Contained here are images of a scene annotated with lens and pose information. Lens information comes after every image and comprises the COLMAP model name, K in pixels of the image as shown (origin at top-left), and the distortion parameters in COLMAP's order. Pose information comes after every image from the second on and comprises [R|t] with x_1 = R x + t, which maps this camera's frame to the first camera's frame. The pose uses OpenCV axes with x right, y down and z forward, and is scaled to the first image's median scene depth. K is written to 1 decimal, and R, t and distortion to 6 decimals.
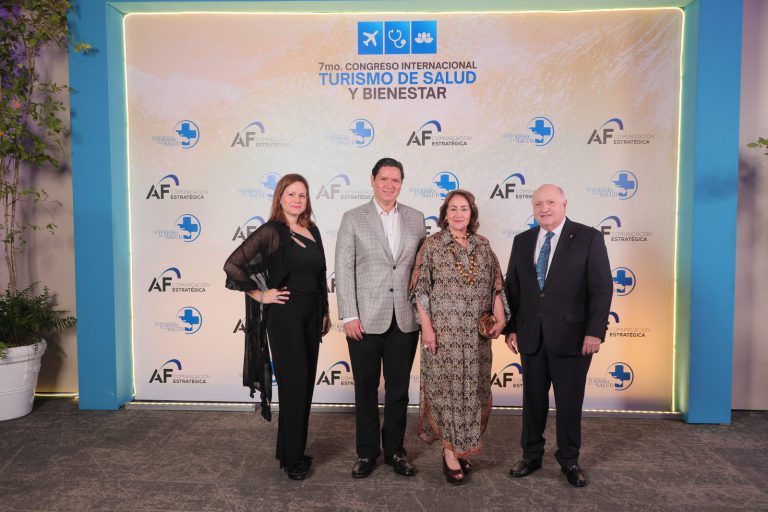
lens RADIAL K [[967.5, 0, 360.7], [0, 967.5, 266.3], [0, 0, 1]] dist [0.025332, 0.000000]
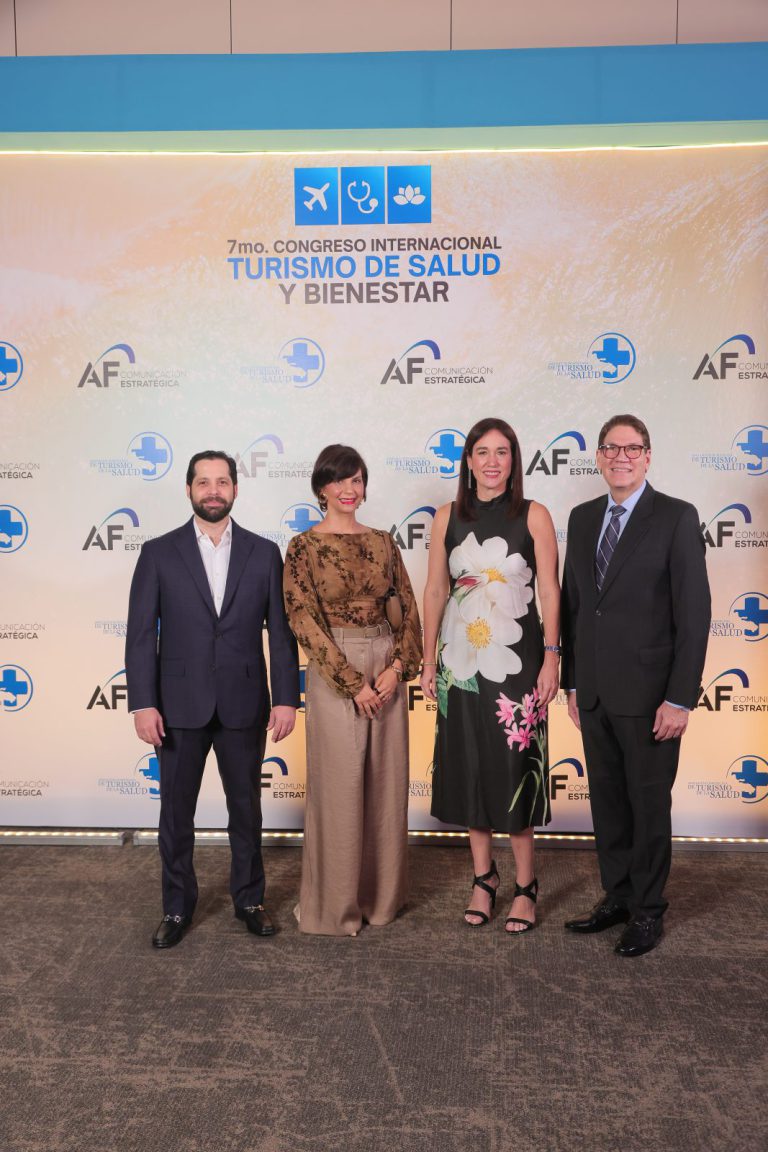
lens RADIAL K [[1498.9, 0, 398.7], [0, 1498.9, 598.0], [0, 0, 1]] dist [0.021064, 0.000000]
pose [[0.999939, -0.007654, 0.007922, 0.050124], [0.007450, 0.999650, 0.025393, -0.019986], [-0.008114, -0.025333, 0.999646, 0.104379]]
